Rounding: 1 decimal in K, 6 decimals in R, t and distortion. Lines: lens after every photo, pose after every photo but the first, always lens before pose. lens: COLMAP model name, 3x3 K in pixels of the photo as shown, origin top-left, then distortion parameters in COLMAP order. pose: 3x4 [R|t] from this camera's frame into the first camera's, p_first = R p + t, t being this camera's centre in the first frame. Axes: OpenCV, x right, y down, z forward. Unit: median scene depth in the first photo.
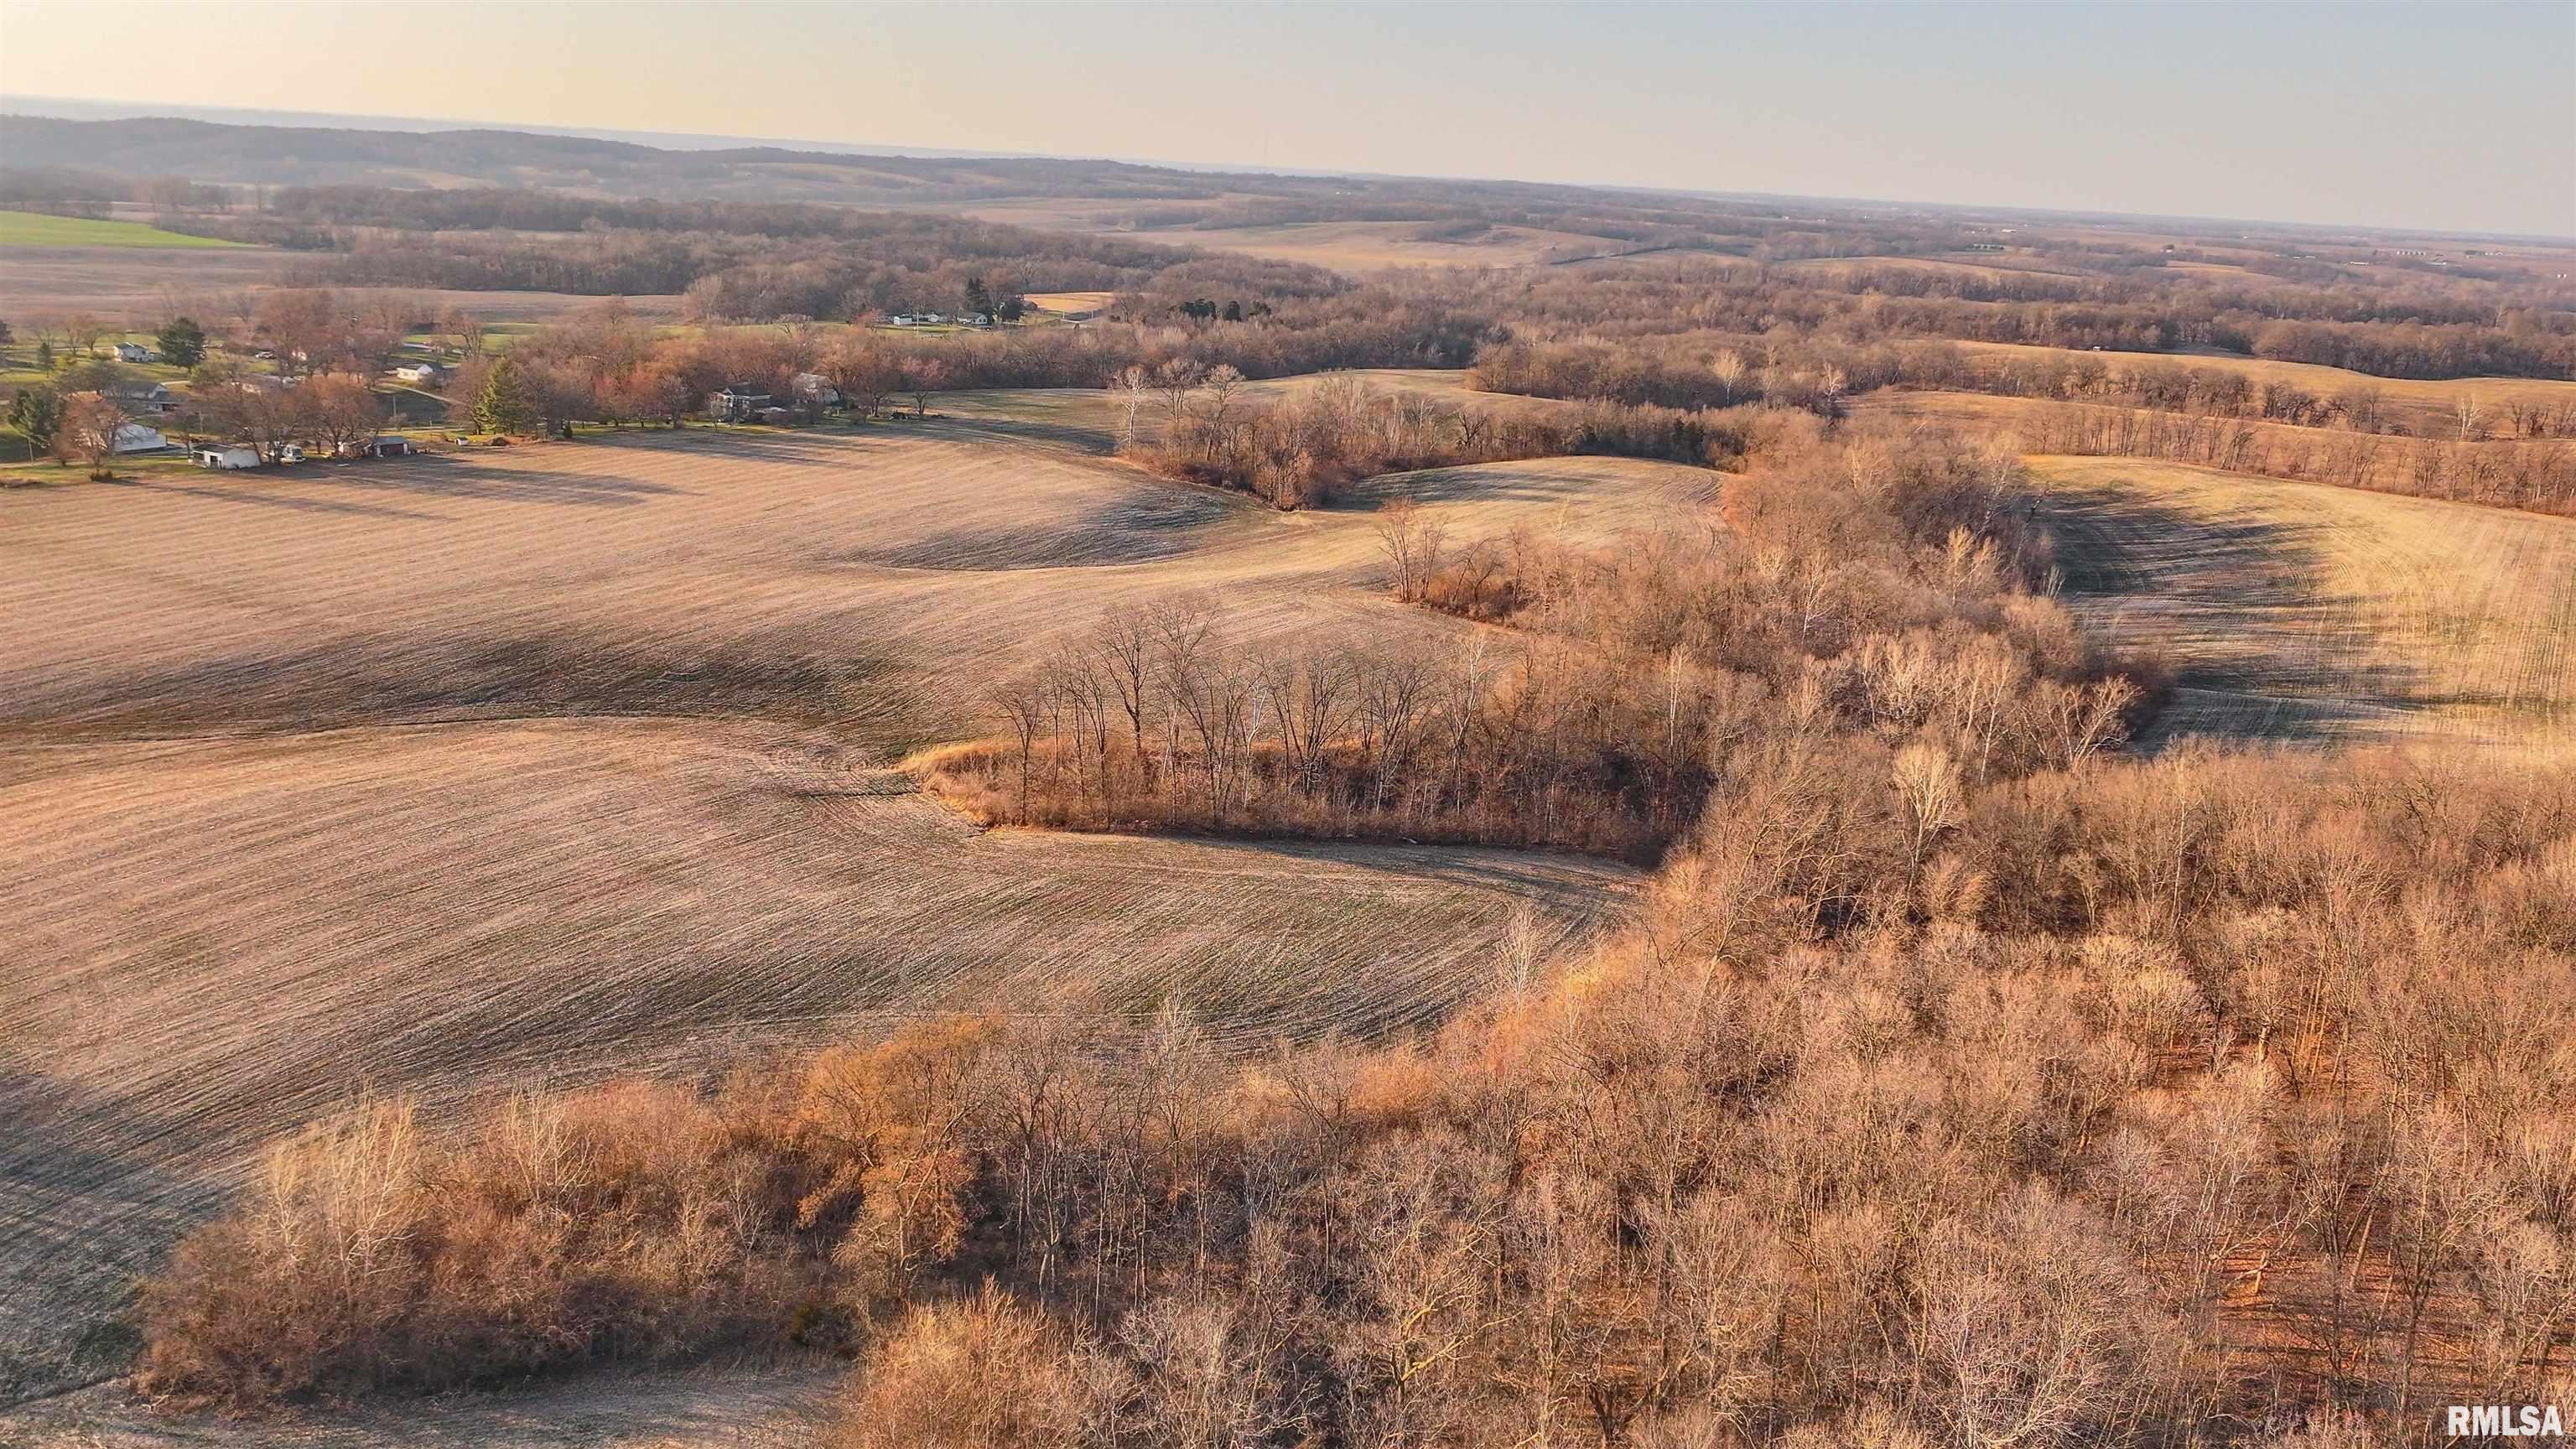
lens RADIAL K [[2109.9, 0, 1288.7], [0, 2109.9, 723.5], [0, 0, 1]] dist [0.012586, -0.014637]
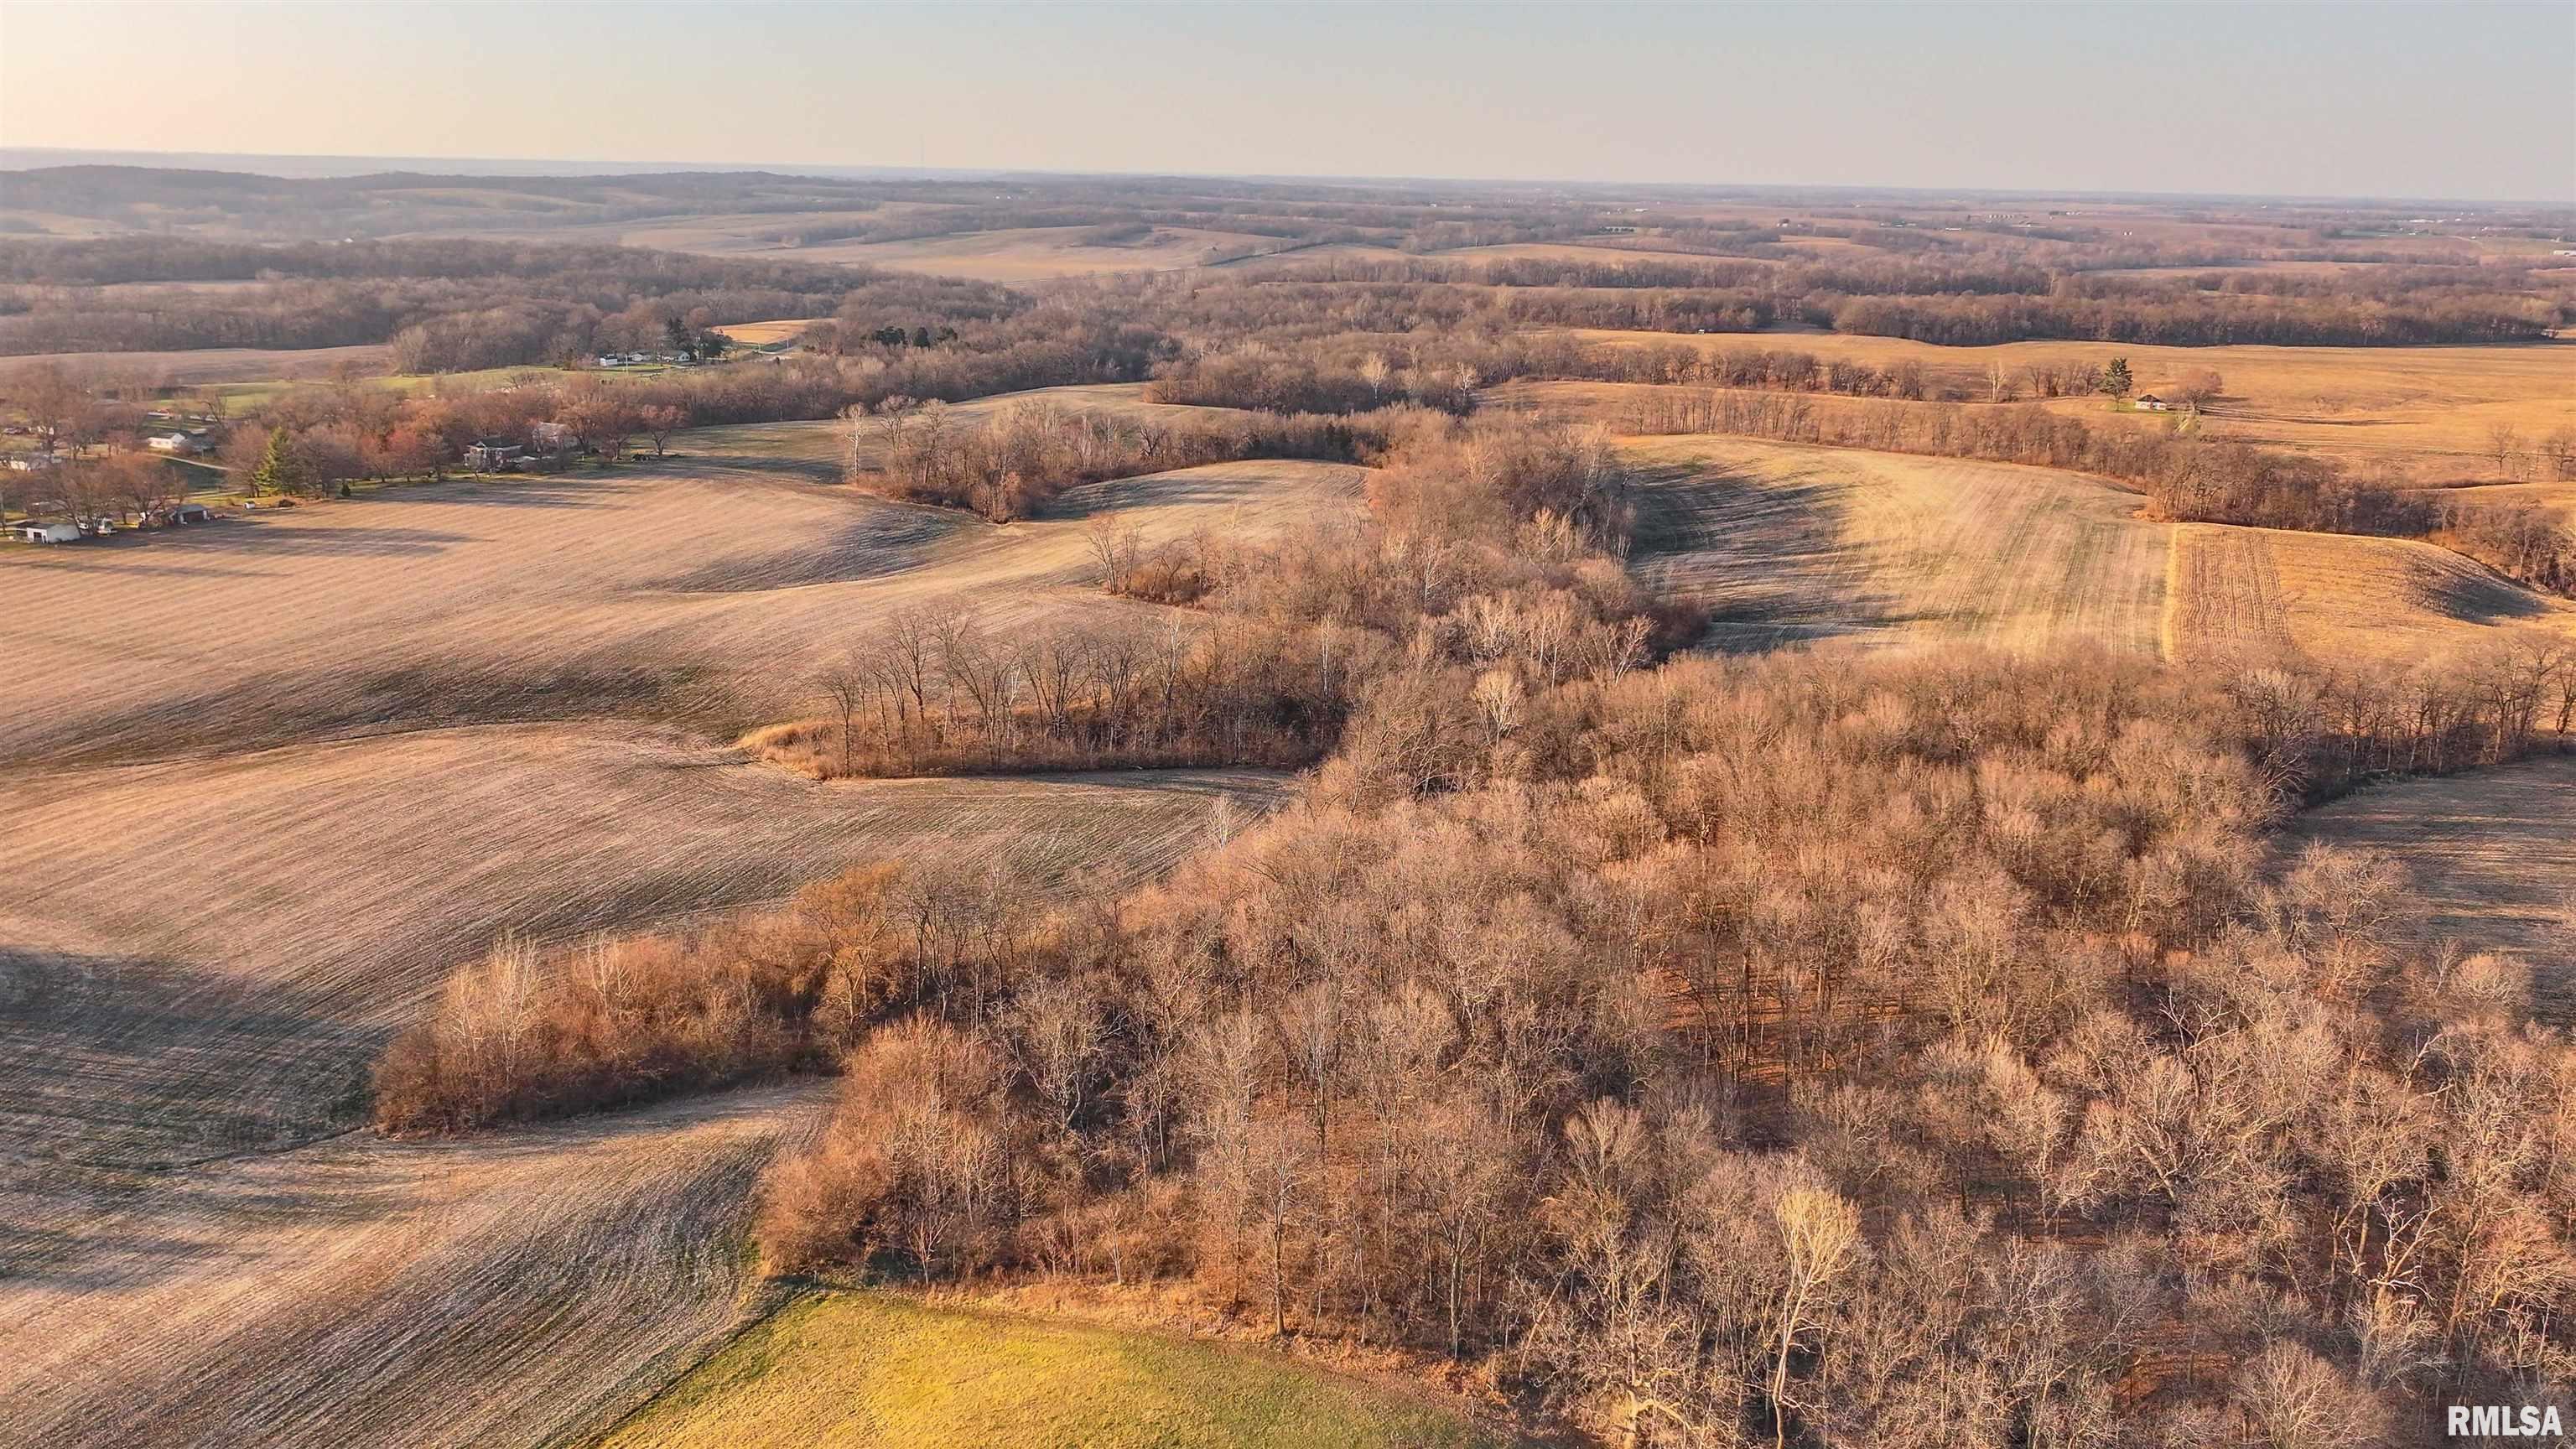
lens RADIAL K [[2109.9, 0, 1286.3], [0, 2109.9, 725.3], [0, 0, 1]] dist [0.012586, -0.014637]
pose [[0.987262, -0.072410, 0.141667, -0.017105], [0.071875, 0.997374, 0.008897, 0.010290], [-0.141940, 0.001399, 0.989874, -0.159964]]
